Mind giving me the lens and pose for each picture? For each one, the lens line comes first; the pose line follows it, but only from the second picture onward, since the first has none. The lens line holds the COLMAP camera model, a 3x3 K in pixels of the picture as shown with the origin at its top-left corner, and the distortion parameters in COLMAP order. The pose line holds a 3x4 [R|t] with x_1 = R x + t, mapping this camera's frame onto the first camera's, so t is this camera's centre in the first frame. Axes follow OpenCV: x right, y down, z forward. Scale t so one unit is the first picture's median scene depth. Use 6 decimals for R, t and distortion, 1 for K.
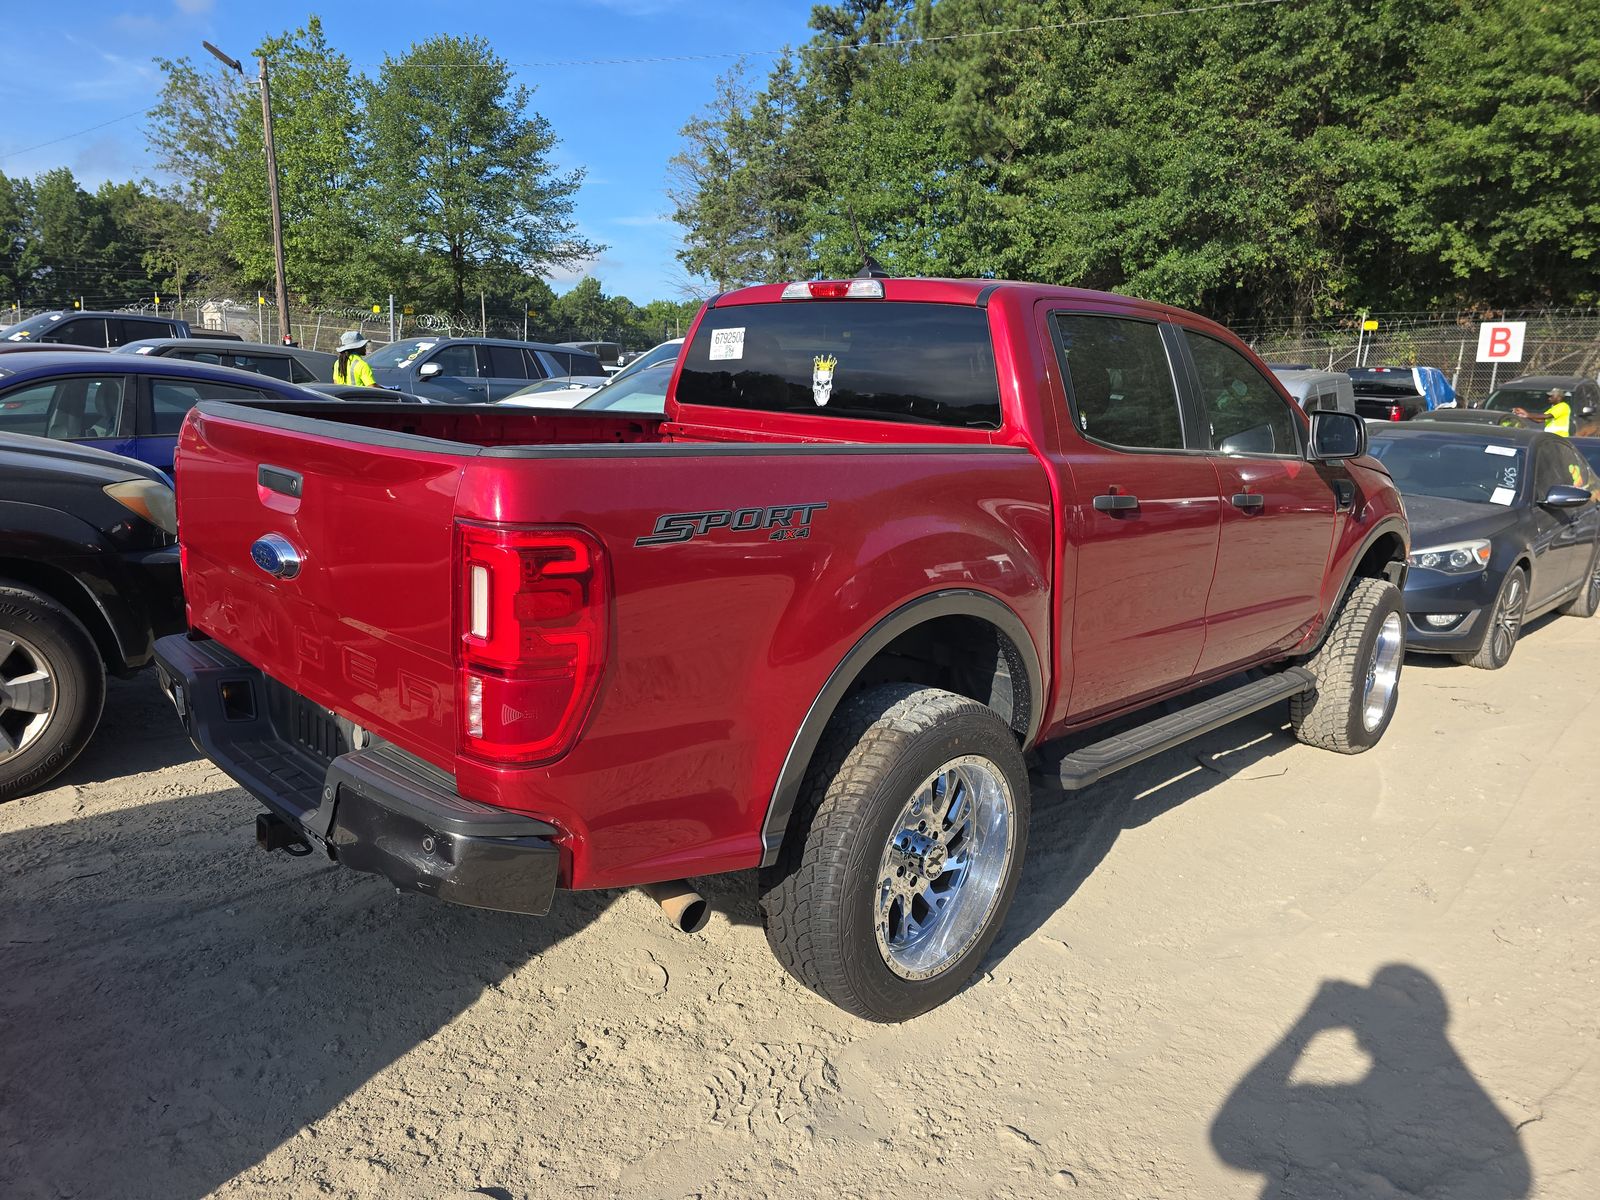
lens RADIAL K [[1072.4, 0, 802.3], [0, 1072.4, 599.5], [0, 0, 1]] dist [0.054441, -0.037834]
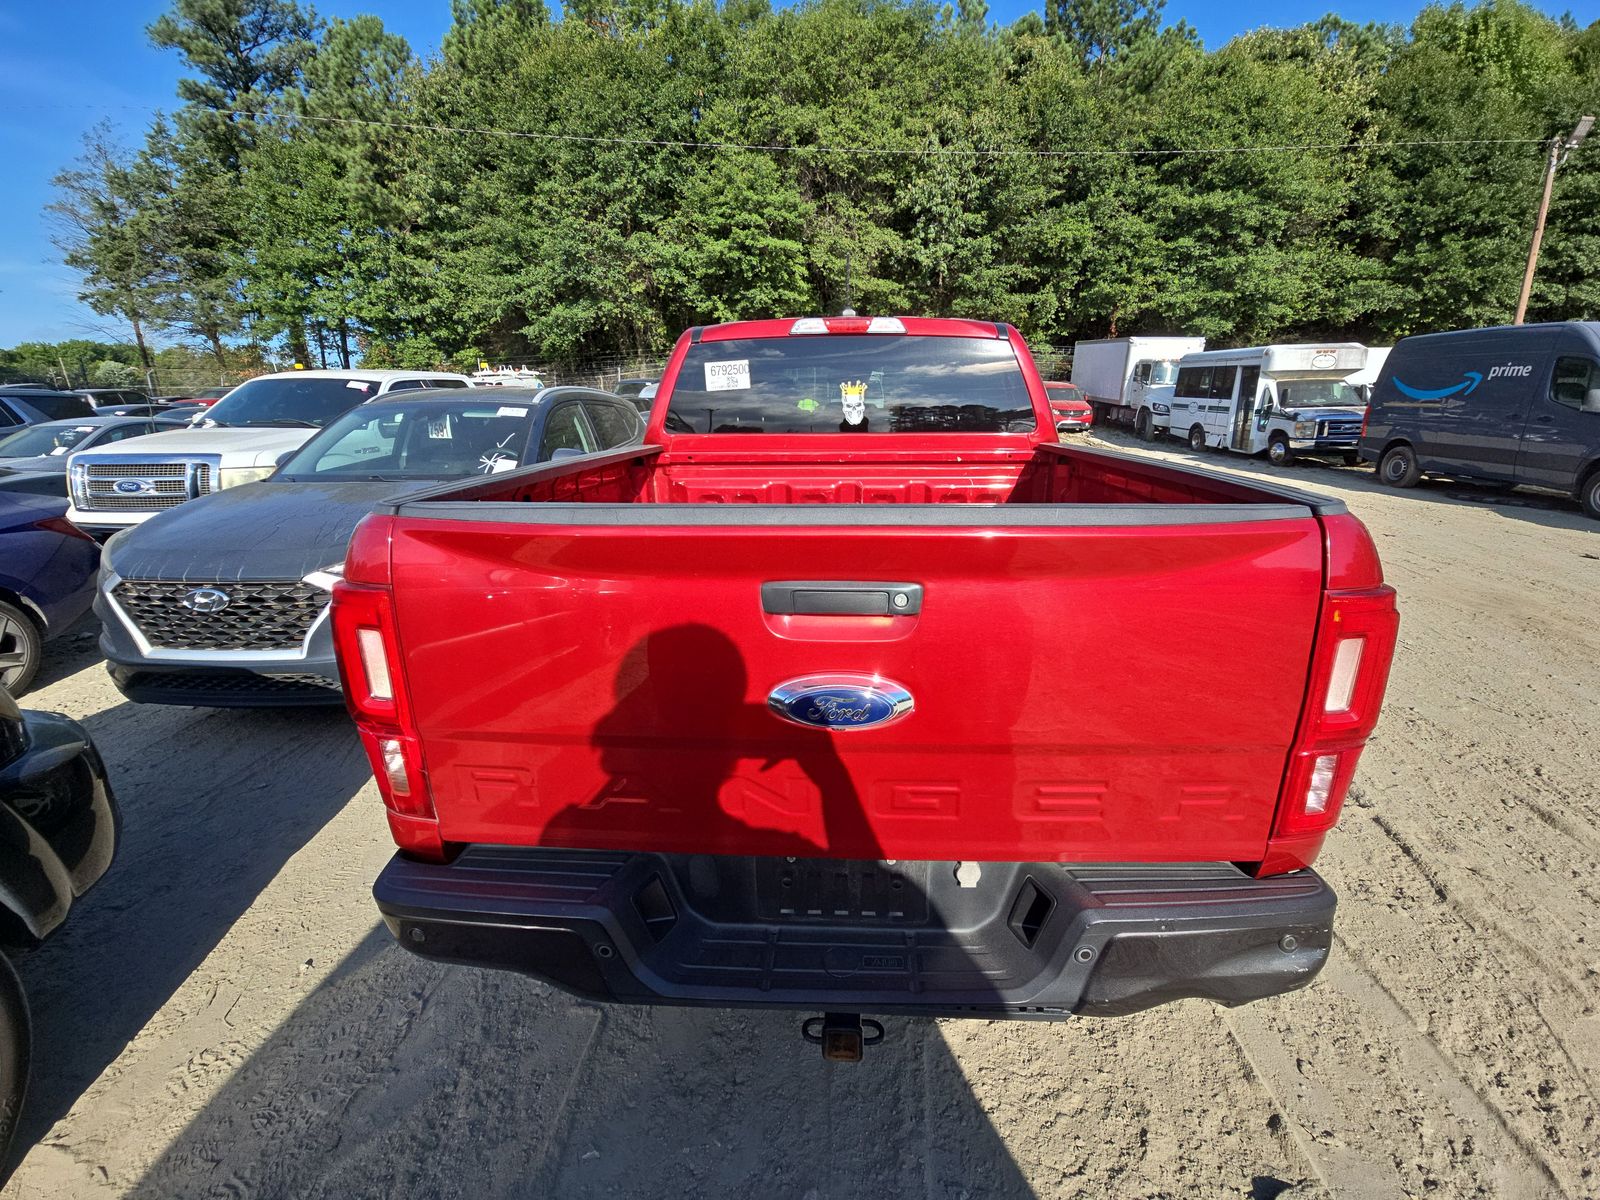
lens RADIAL K [[661.3, 0, 773.4], [0, 661.3, 587.9], [0, 0, 1]] dist [0.016907, -0.013263]
pose [[0.746484, -0.235995, 0.622148, -0.096831], [0.180118, 0.971753, 0.152494, -0.022397], [-0.640561, -0.001774, 0.767905, 0.082414]]
